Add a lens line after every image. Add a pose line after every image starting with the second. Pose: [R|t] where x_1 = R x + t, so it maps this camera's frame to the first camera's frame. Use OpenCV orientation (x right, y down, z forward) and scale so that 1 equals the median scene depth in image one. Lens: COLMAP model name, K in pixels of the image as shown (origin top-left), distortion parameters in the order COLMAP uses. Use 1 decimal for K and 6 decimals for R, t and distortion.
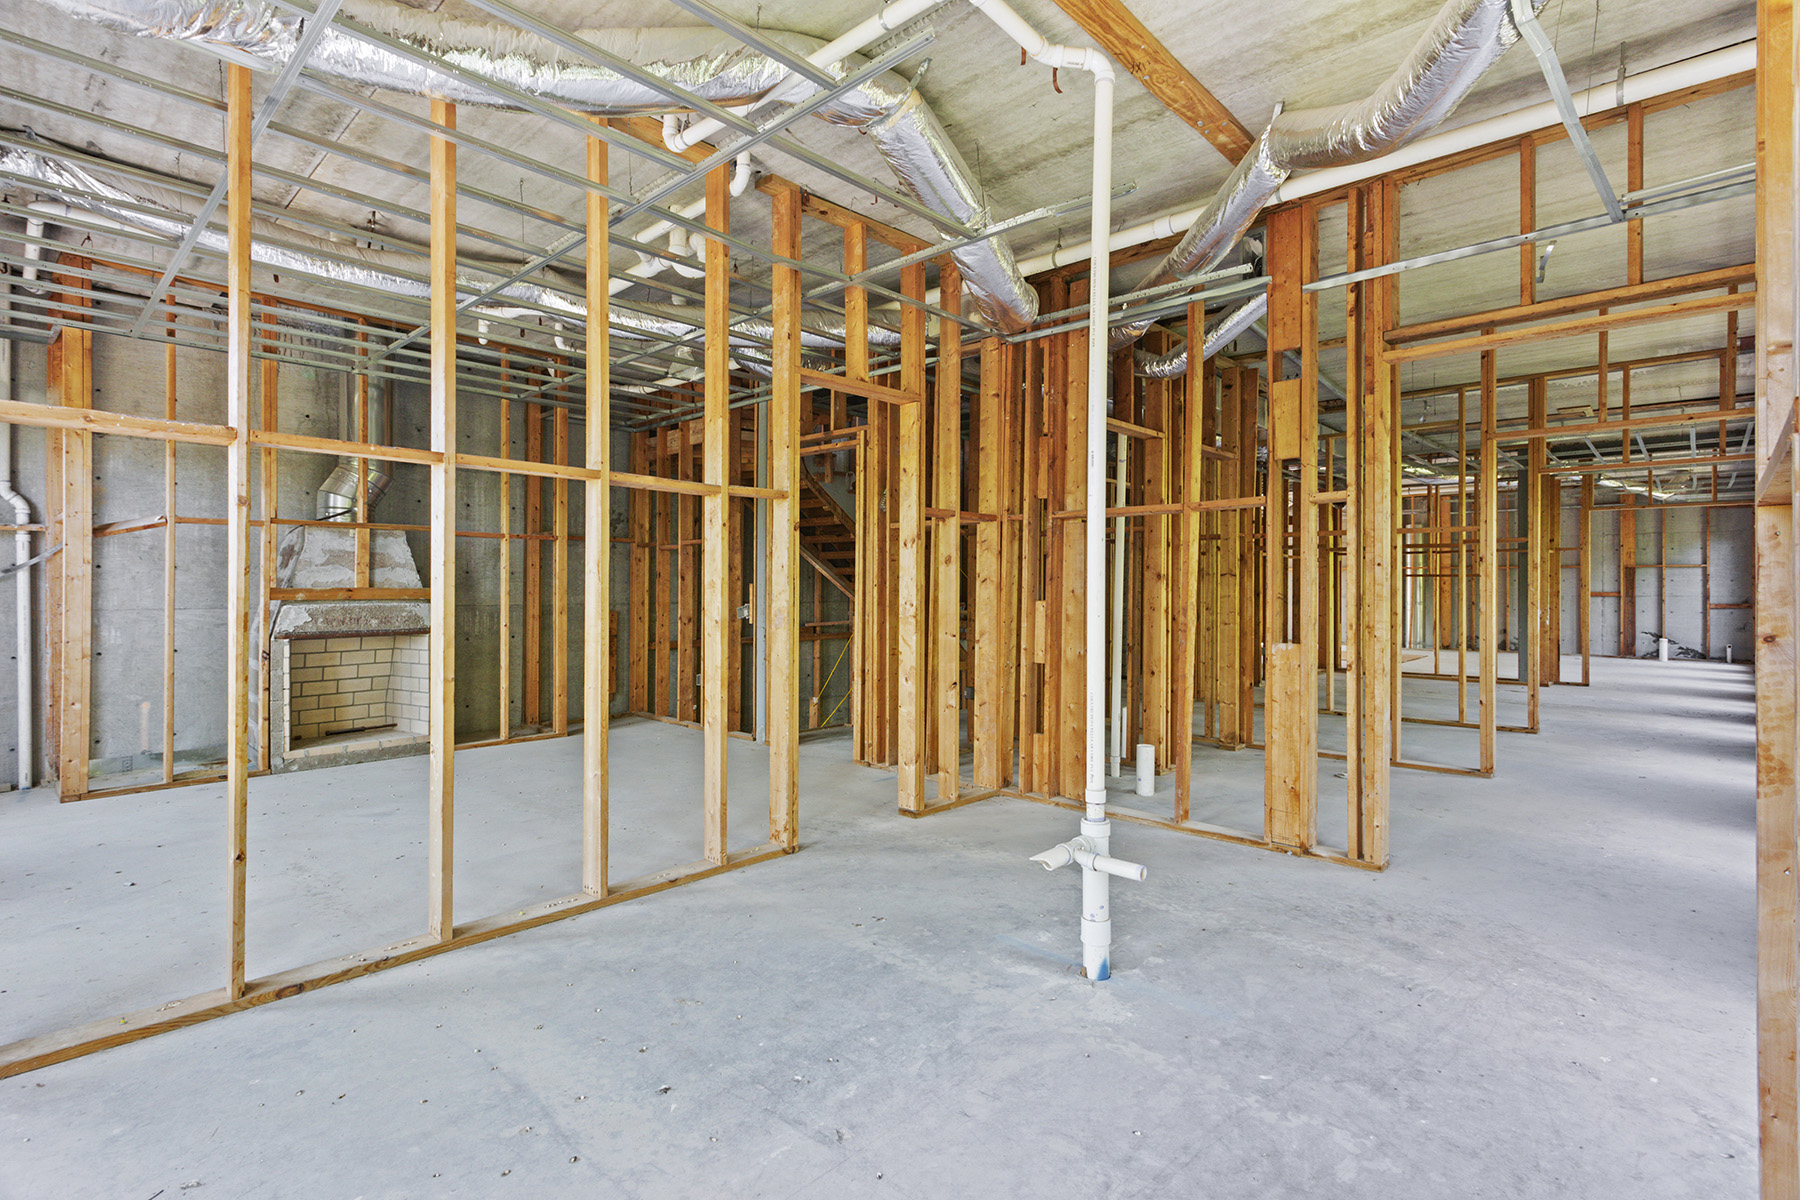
lens RADIAL K [[852.9, 0, 888.4], [0, 852.9, 585.3], [0, 0, 1]] dist [0.001140, 0.002151]
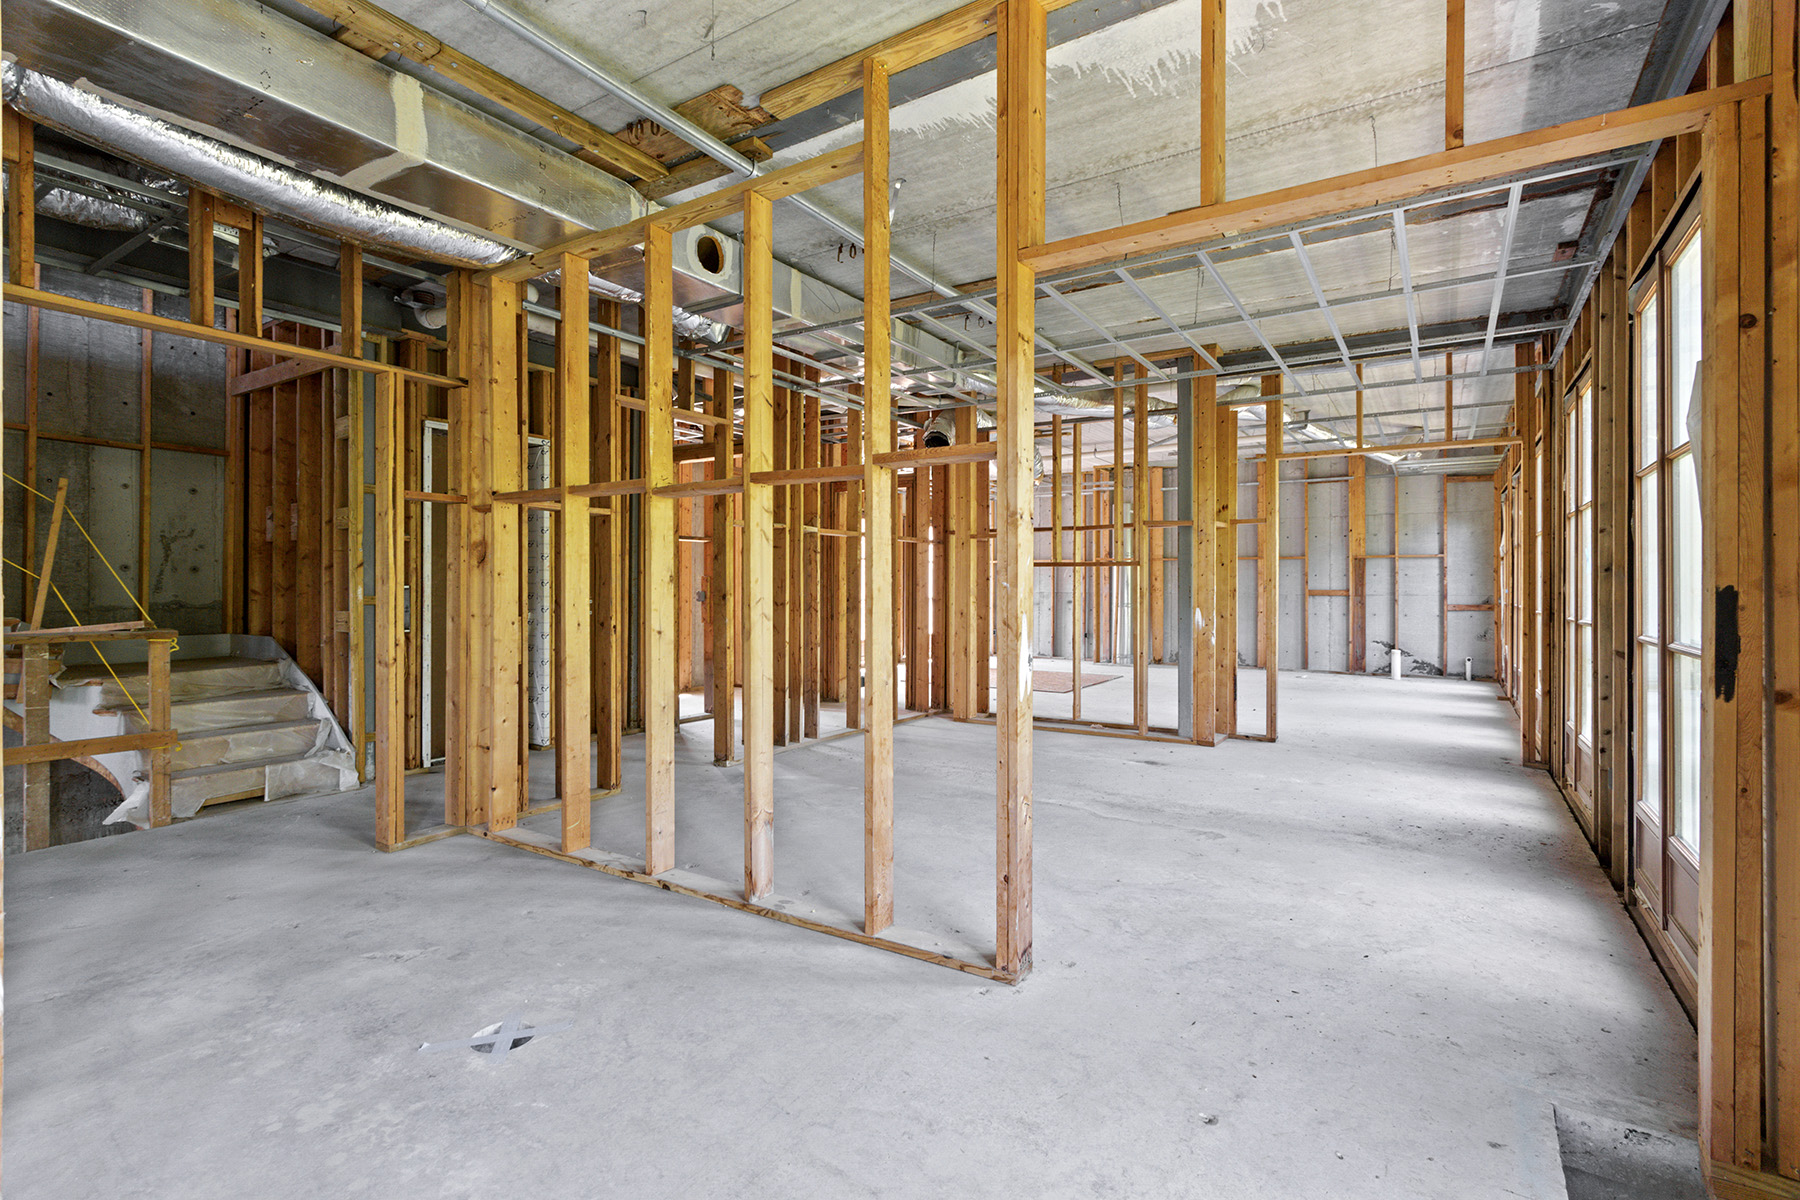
lens RADIAL K [[852.9, 0, 896.5], [0, 852.9, 584.7], [0, 0, 1]] dist [0.001140, 0.002151]
pose [[0.983082, -0.001971, 0.183158, 0.316041], [0.002180, 0.999997, -0.000940, 0.002930], [-0.183156, 0.001324, 0.983083, 0.318772]]
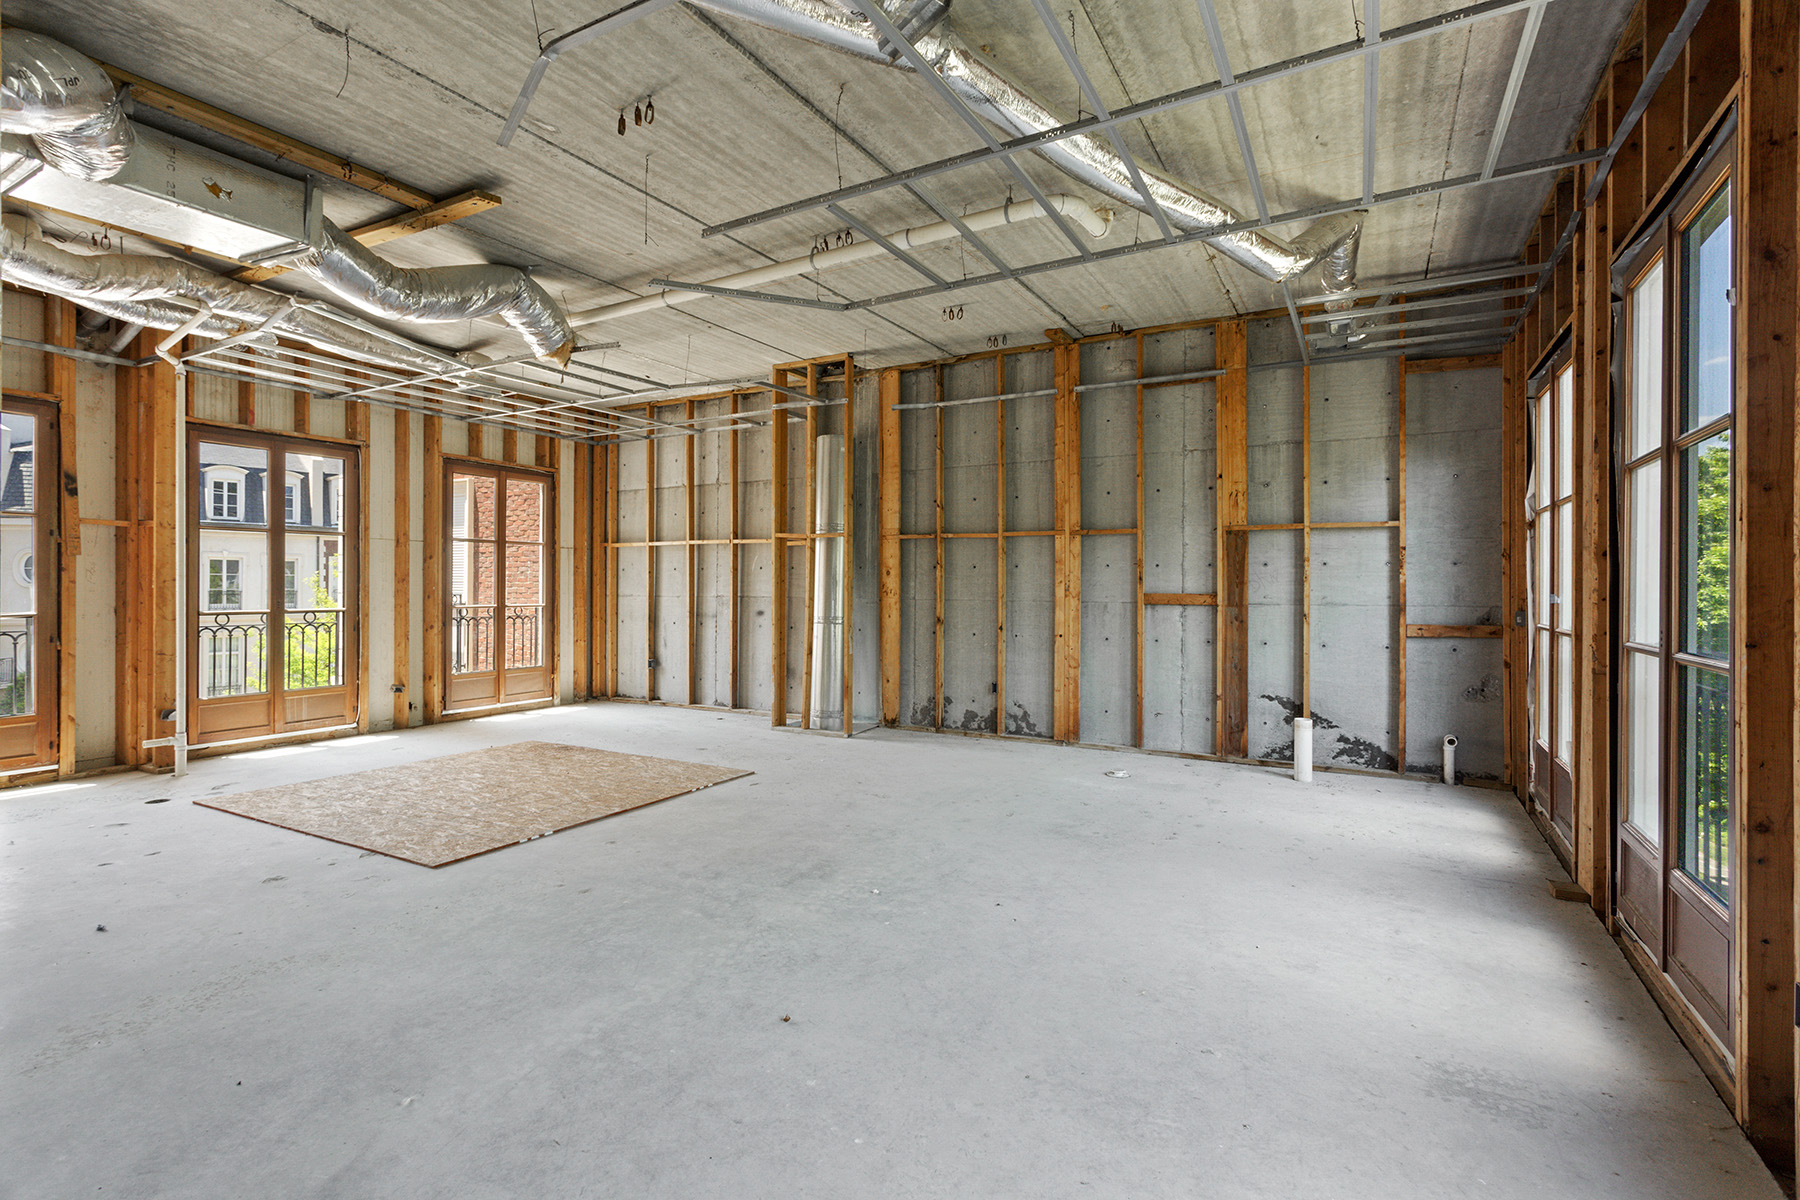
lens RADIAL K [[852.9, 0, 902.1], [0, 852.9, 585.7], [0, 0, 1]] dist [0.001140, 0.002151]
pose [[0.979967, 0.002933, 0.199137, 0.649527], [-0.001880, 0.999983, -0.005475, 0.006615], [-0.199150, 0.004991, 0.979956, 0.656922]]
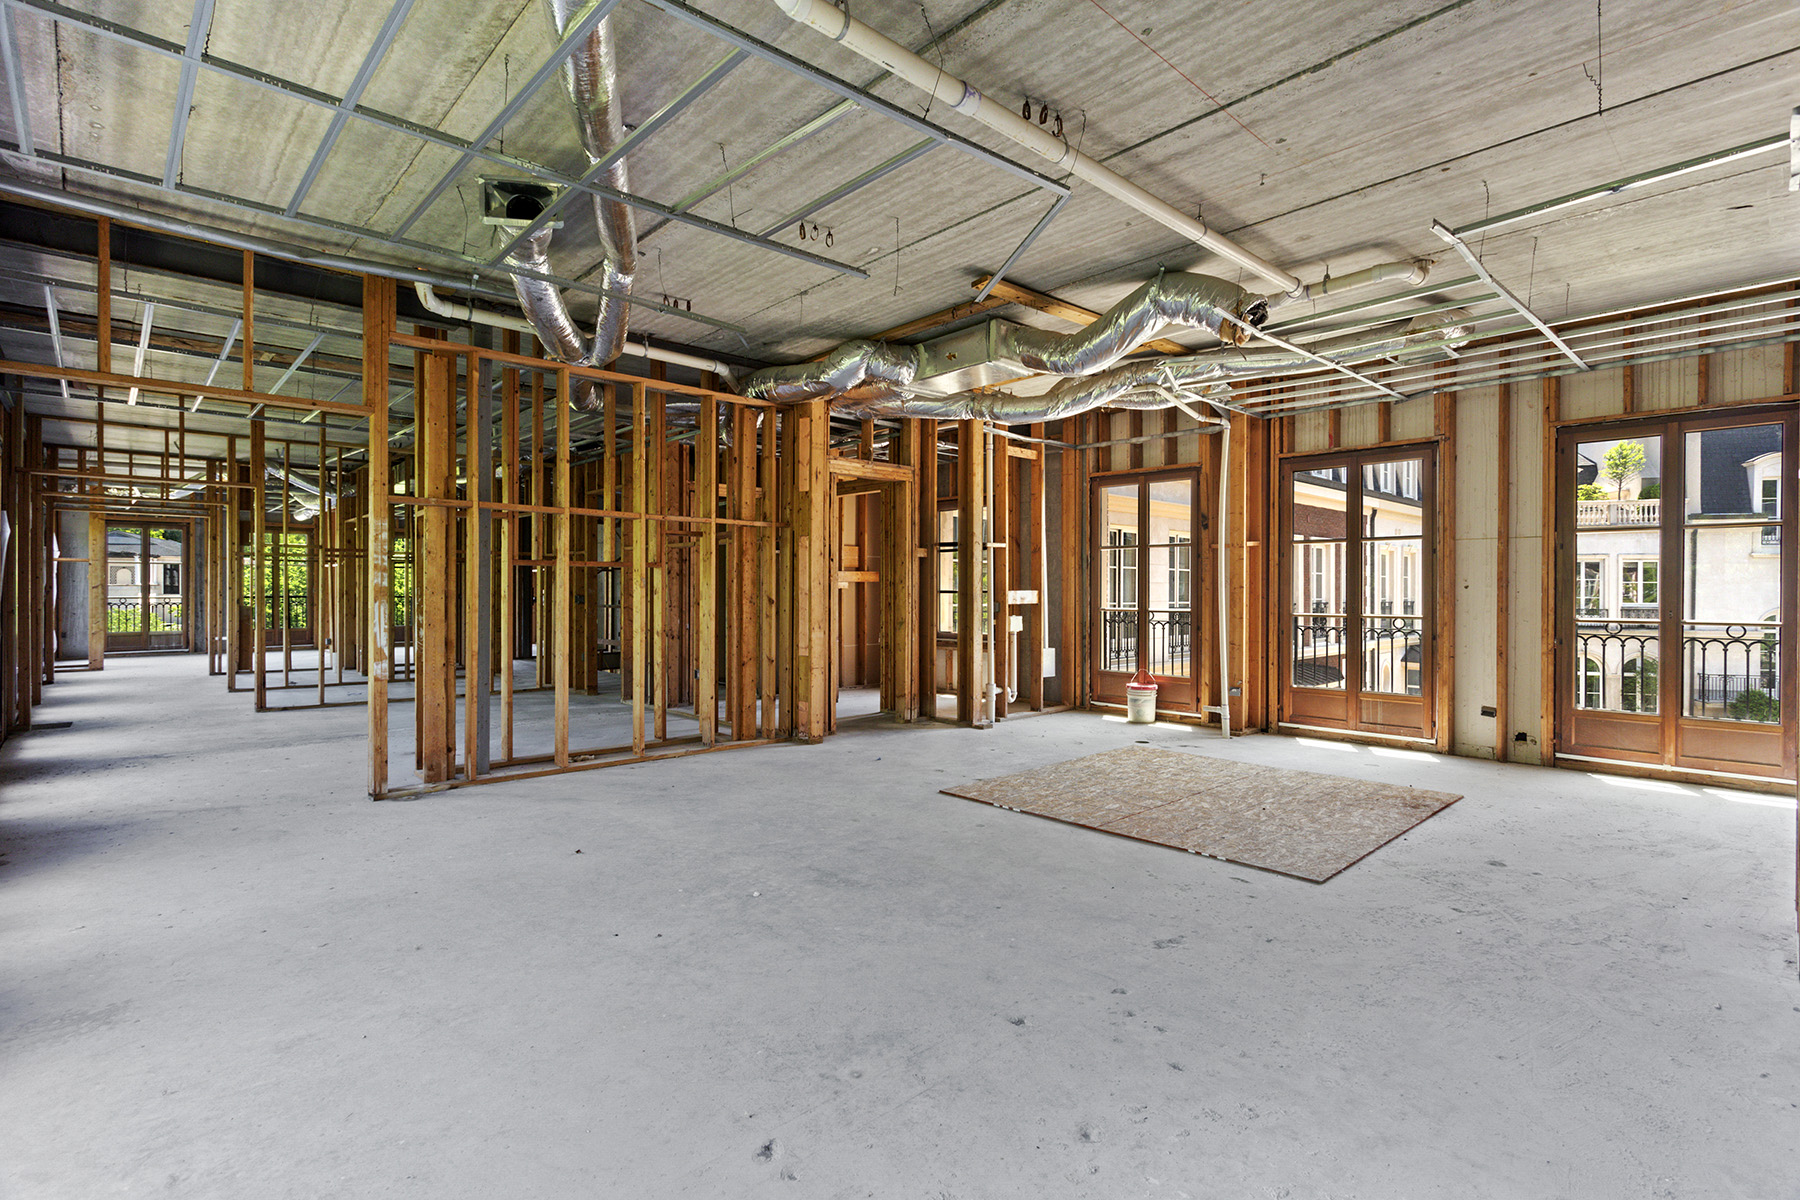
lens RADIAL K [[852.9, 0, 895.1], [0, 852.9, 598.2], [0, 0, 1]] dist [0.001140, 0.002151]
pose [[-0.112899, 0.006519, -0.993585, 0.991838], [-0.003661, 0.999969, 0.006977, 0.005787], [0.993600, 0.004425, -0.112872, 1.033921]]
